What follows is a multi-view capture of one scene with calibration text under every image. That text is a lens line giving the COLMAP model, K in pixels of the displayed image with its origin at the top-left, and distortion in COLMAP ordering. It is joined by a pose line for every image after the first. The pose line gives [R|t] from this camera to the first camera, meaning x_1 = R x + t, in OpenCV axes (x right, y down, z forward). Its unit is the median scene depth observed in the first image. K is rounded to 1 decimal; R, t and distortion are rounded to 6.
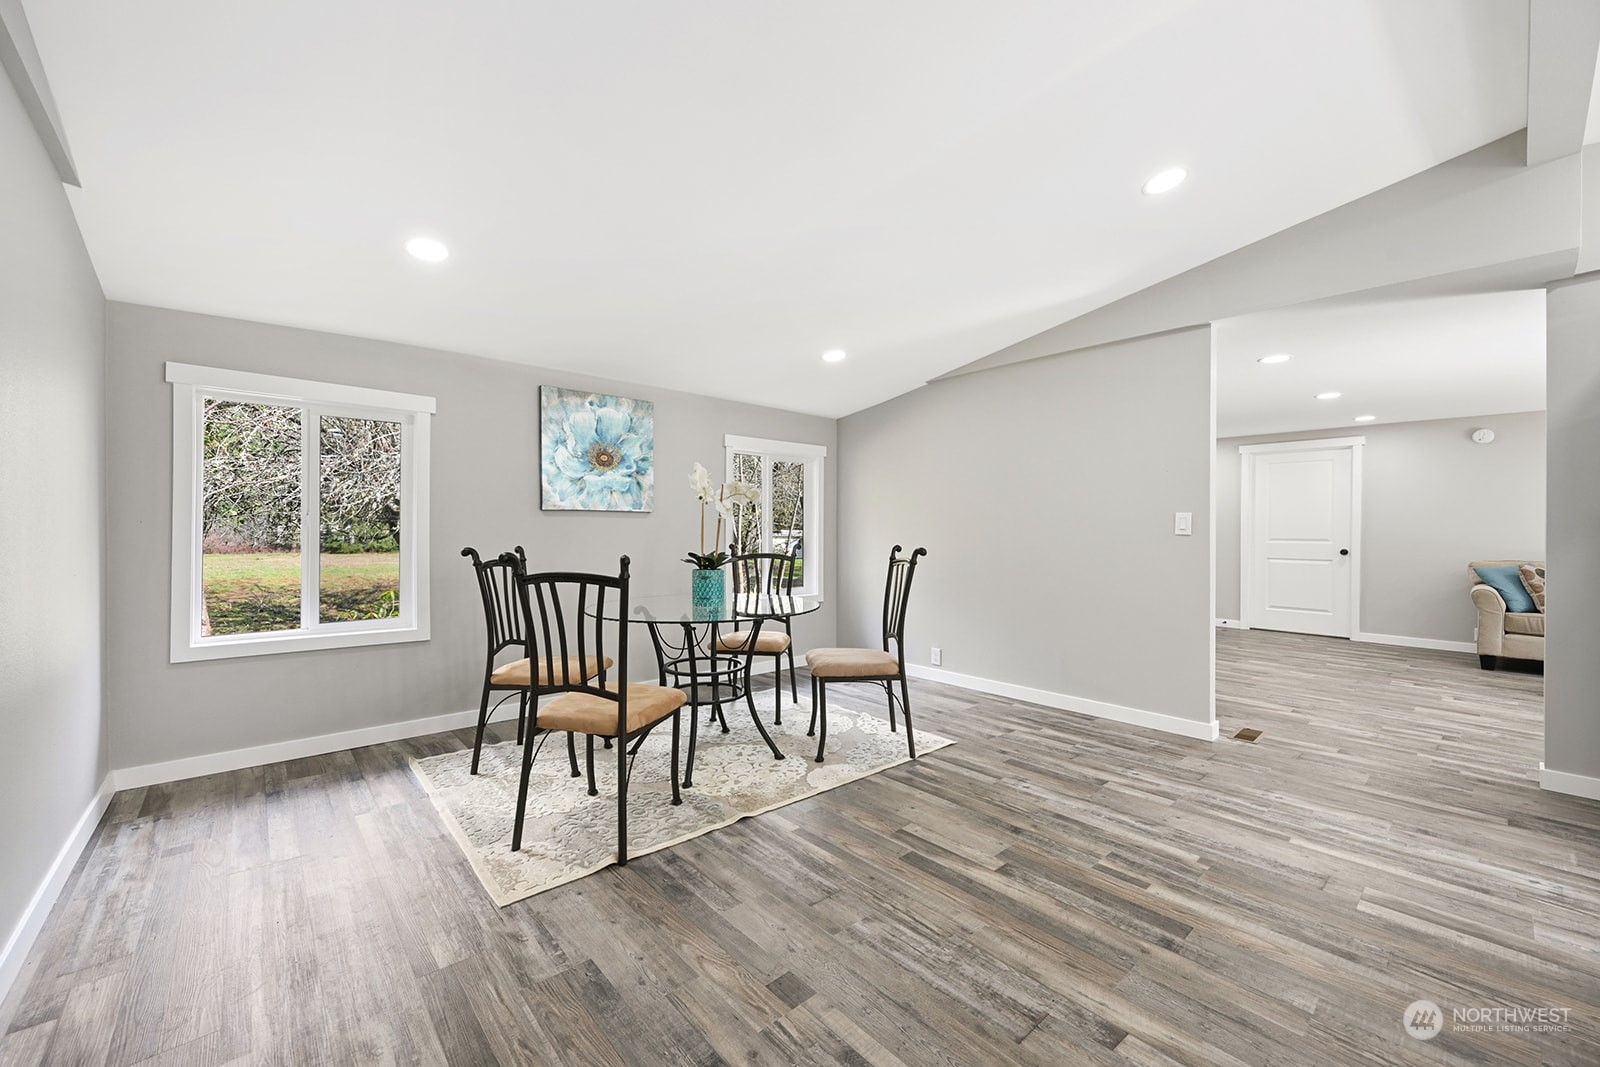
lens RADIAL K [[634.2, 0, 804.6], [0, 634.2, 527.7], [0, 0, 1]] dist [0.000966, 0.000129]
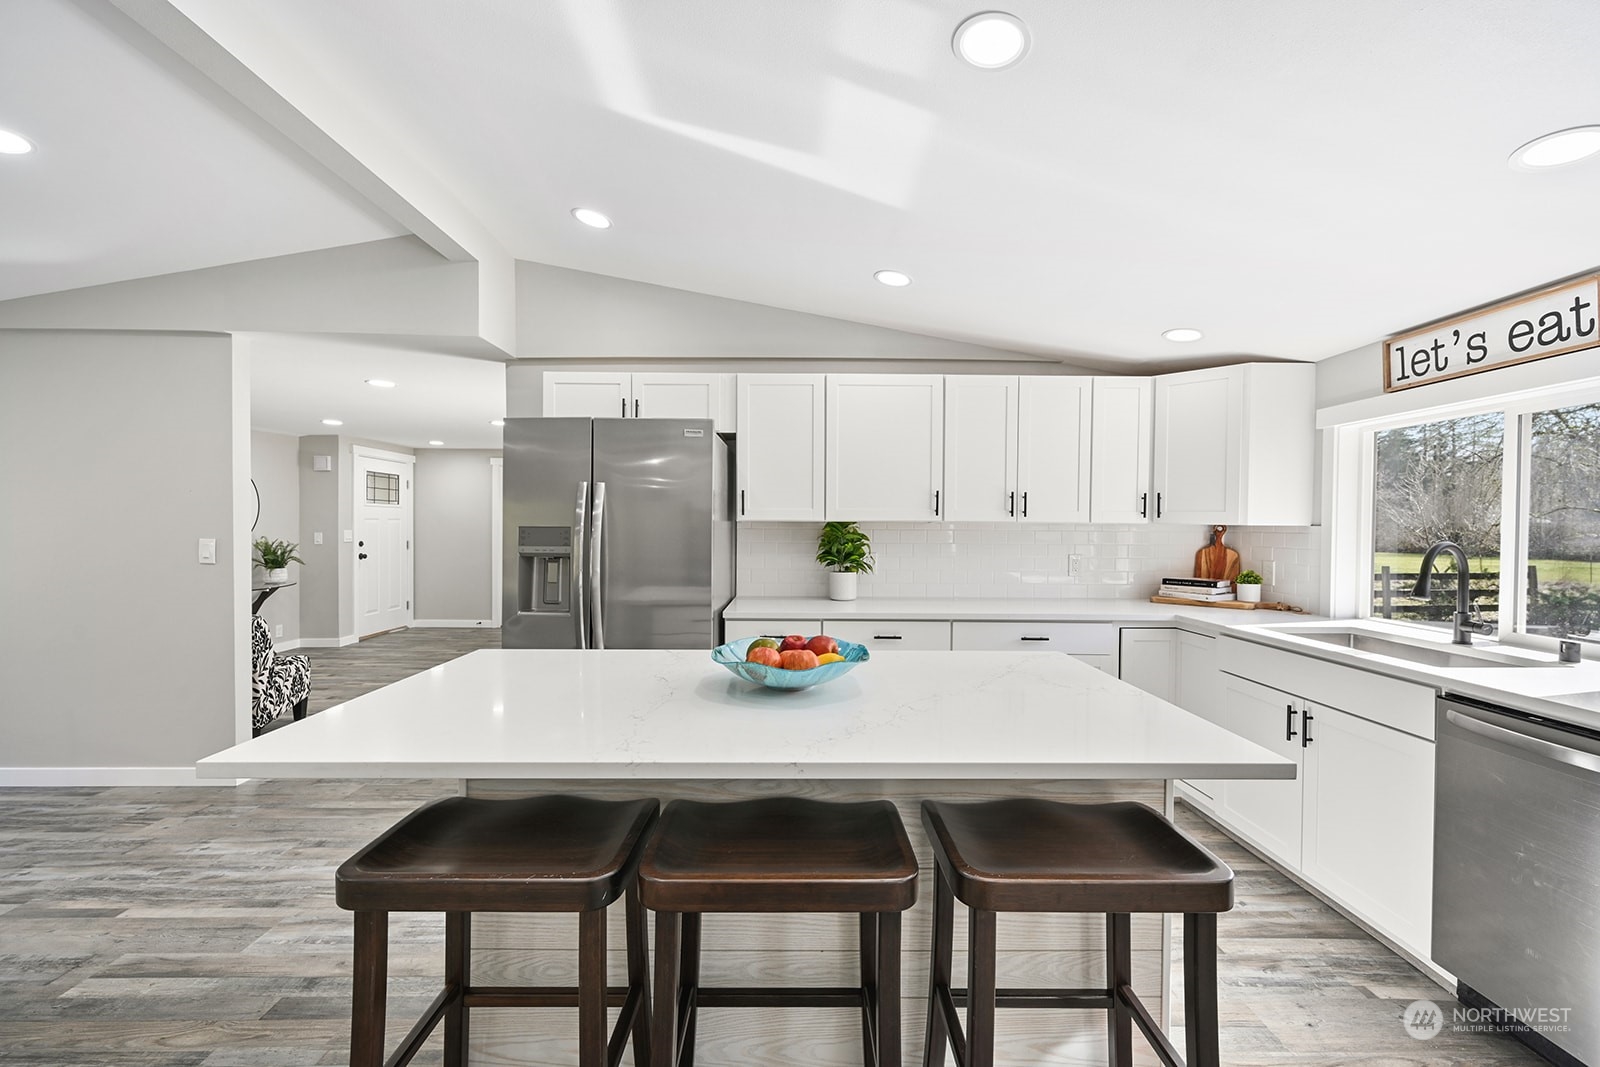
lens RADIAL K [[624.2, 0, 797.8], [0, 624.2, 556.6], [0, 0, 1]] dist [0.000357, 0.000074]
pose [[0.668545, -0.044329, 0.742349, 0.577630], [-0.001774, 0.998124, 0.061200, -0.067630], [-0.743669, -0.042232, 0.667213, -0.248508]]
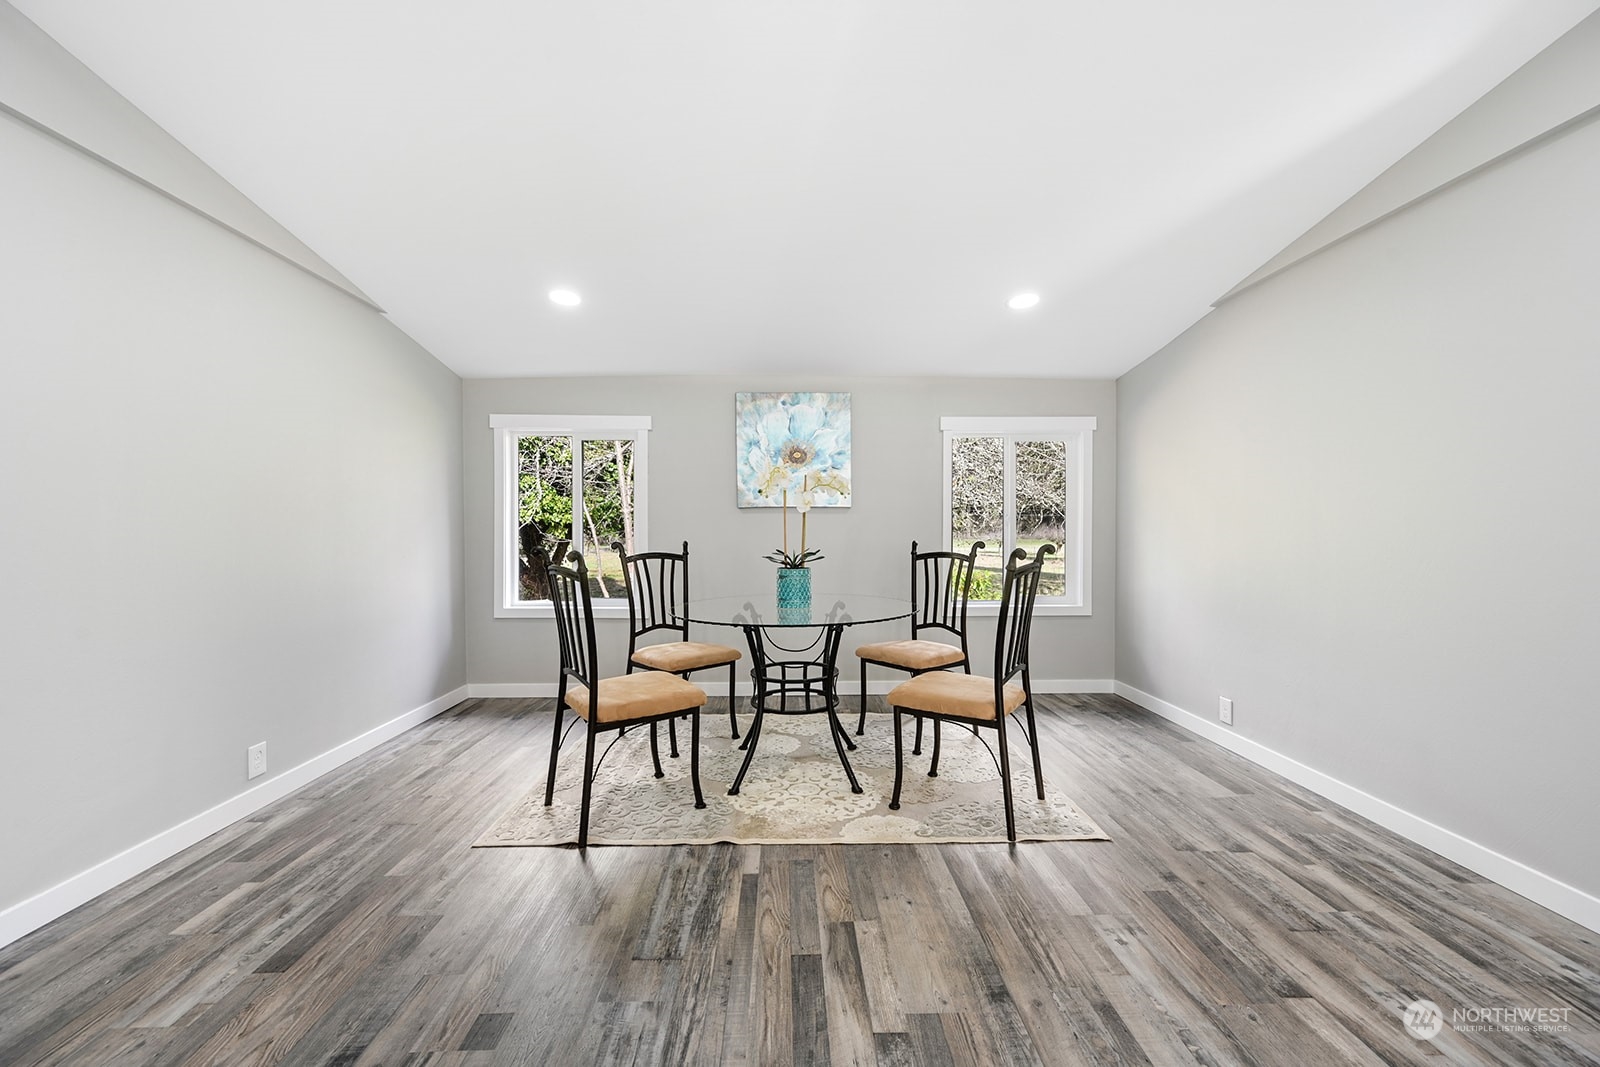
lens RADIAL K [[634.2, 0, 804.6], [0, 634.2, 527.7], [0, 0, 1]] dist [0.000966, 0.000129]
pose [[0.765349, -0.003775, -0.643604, 0.456617], [0.009227, 0.999944, 0.005107, 0.001986], [0.643549, -0.009847, 0.765342, 0.300251]]
